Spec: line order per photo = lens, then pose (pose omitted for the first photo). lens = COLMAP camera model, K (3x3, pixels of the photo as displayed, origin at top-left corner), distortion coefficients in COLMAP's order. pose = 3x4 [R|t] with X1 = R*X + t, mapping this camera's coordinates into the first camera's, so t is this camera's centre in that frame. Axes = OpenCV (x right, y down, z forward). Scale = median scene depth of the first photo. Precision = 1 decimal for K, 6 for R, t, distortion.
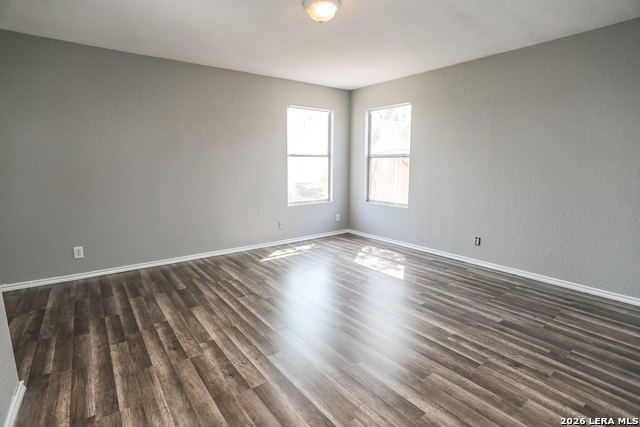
lens RADIAL K [[319.4, 0, 320.0], [0, 319.4, 213.5], [0, 0, 1]] dist [-0.001508, 0.000386]
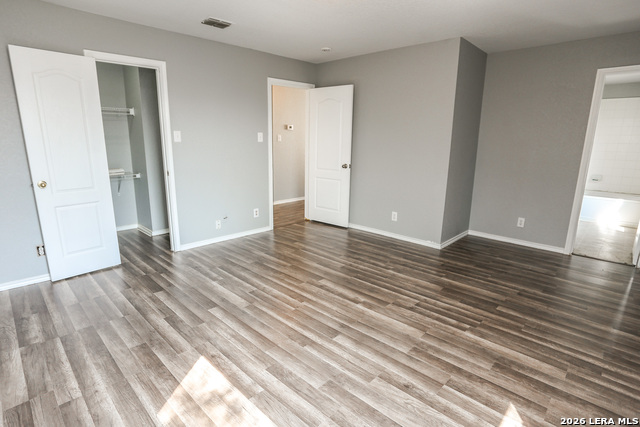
lens RADIAL K [[319.4, 0, 320.0], [0, 319.4, 213.5], [0, 0, 1]] dist [-0.001508, 0.000386]
pose [[-0.987595, 0.020709, -0.155650, 0.163583], [-0.040174, 0.924948, 0.377965, -0.316192], [0.151795, 0.379529, -0.912642, 1.790247]]
